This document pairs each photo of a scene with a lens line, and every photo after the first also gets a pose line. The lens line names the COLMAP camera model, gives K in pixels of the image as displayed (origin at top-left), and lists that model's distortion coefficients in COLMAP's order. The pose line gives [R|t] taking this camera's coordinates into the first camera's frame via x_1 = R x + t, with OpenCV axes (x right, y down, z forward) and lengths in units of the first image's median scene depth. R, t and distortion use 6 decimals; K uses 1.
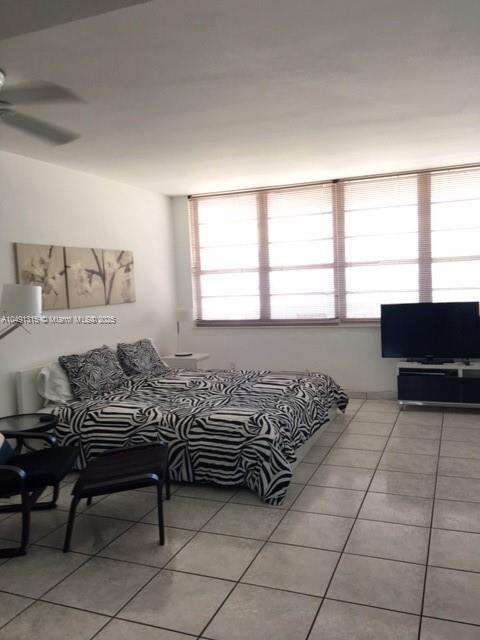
lens RADIAL K [[536.3, 0, 238.7], [0, 536.3, 318.9], [0, 0, 1]] dist [0.045786, -0.003222]
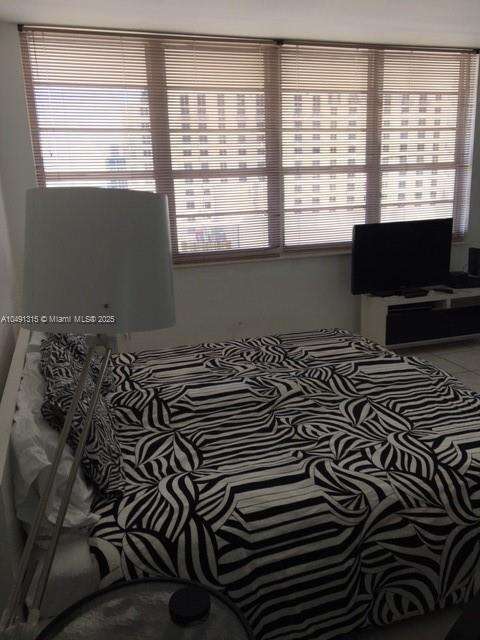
lens RADIAL K [[536.3, 0, 241.1], [0, 536.3, 321.3], [0, 0, 1]] dist [0.045786, -0.003222]
pose [[0.760289, -0.147920, 0.632519, -0.360878], [0.044457, 0.983294, 0.176514, -0.036246], [-0.648062, -0.106082, 0.754163, 0.508620]]
